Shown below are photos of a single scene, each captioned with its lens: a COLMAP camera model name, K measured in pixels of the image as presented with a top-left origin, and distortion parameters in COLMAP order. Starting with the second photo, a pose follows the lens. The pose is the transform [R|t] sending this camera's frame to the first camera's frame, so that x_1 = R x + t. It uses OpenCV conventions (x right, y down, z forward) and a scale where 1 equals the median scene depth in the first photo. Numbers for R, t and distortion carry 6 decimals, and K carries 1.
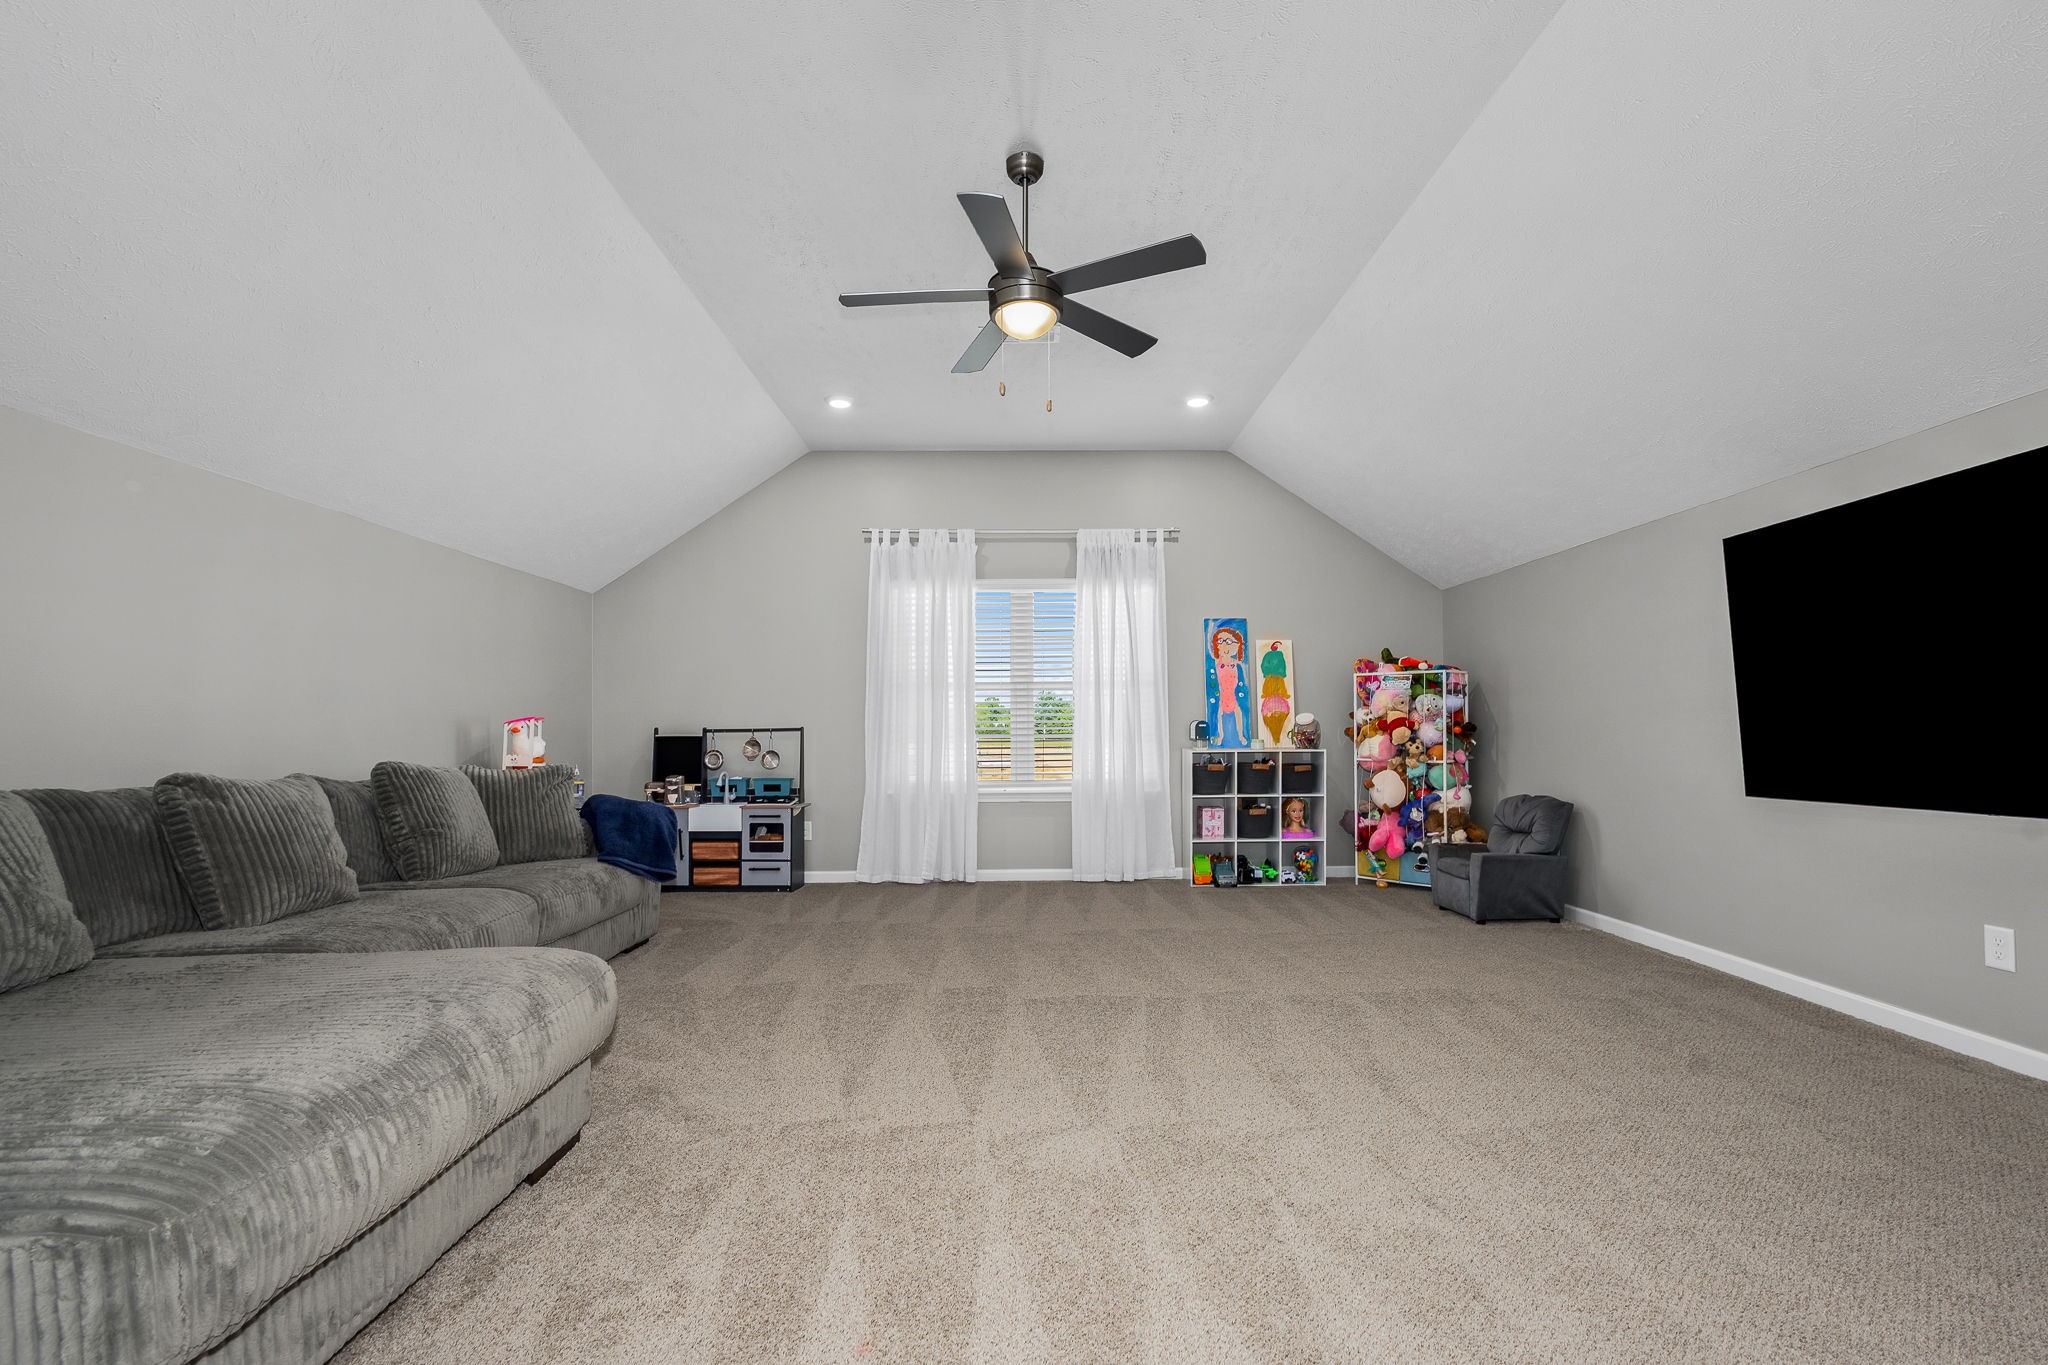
lens RADIAL K [[907.1, 0, 1015.6], [0, 907.1, 719.5], [0, 0, 1]] dist [0.000114, -0.000057]
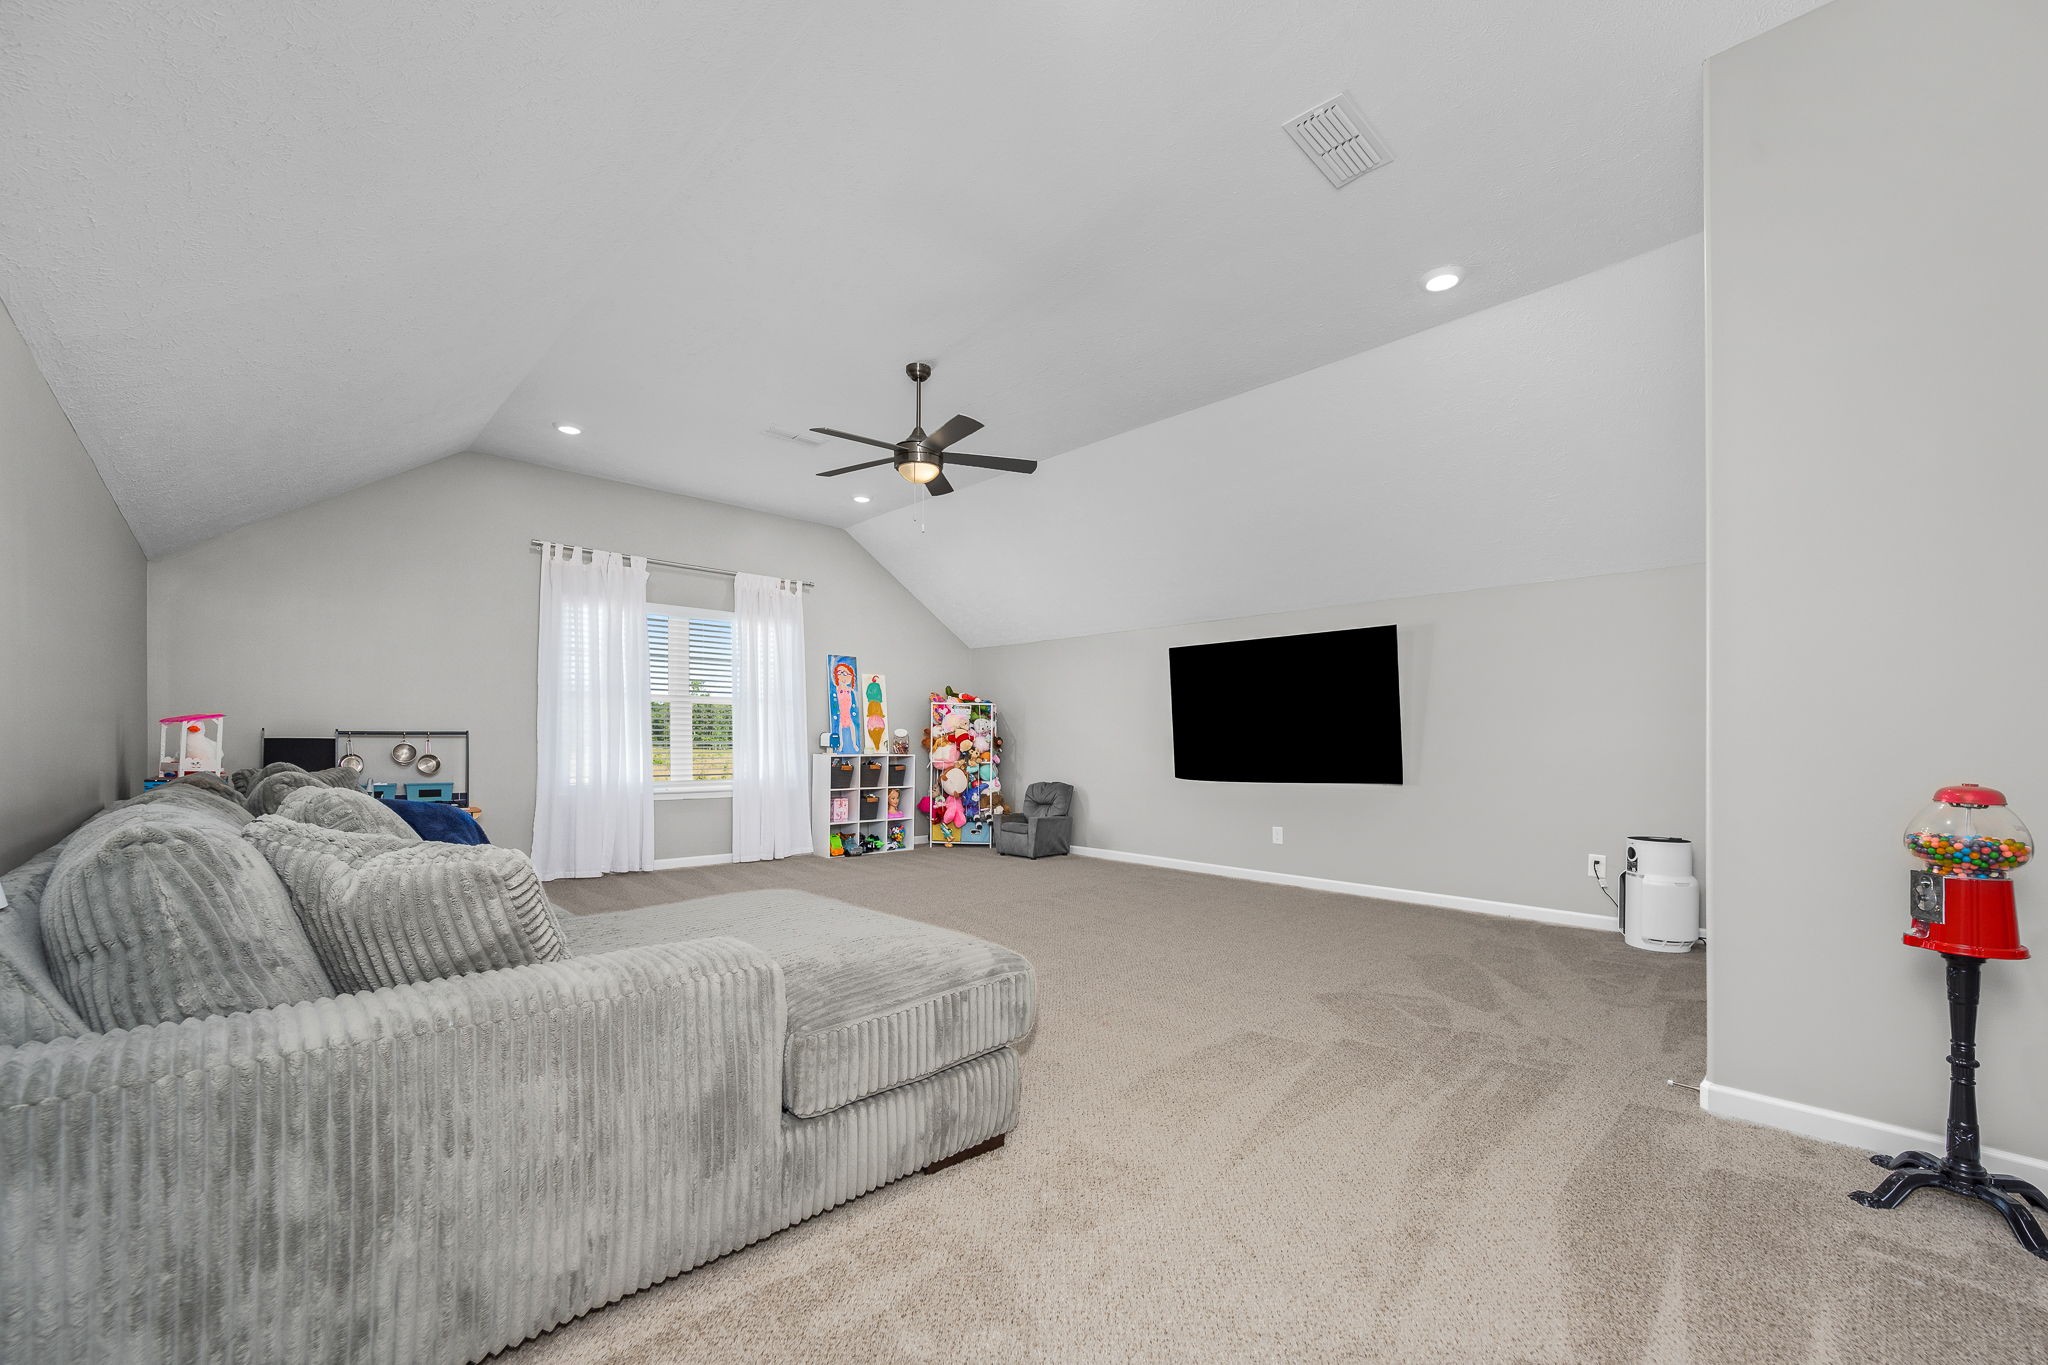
lens RADIAL K [[829.5, 0, 1023.5], [0, 829.5, 733.8], [0, 0, 1]] dist [-0.001626, -0.000230]
pose [[0.738025, 0.019211, 0.674500, -0.408488], [-0.022431, 0.999741, -0.003930, 0.001431], [-0.674401, -0.012229, 0.738264, -0.078127]]
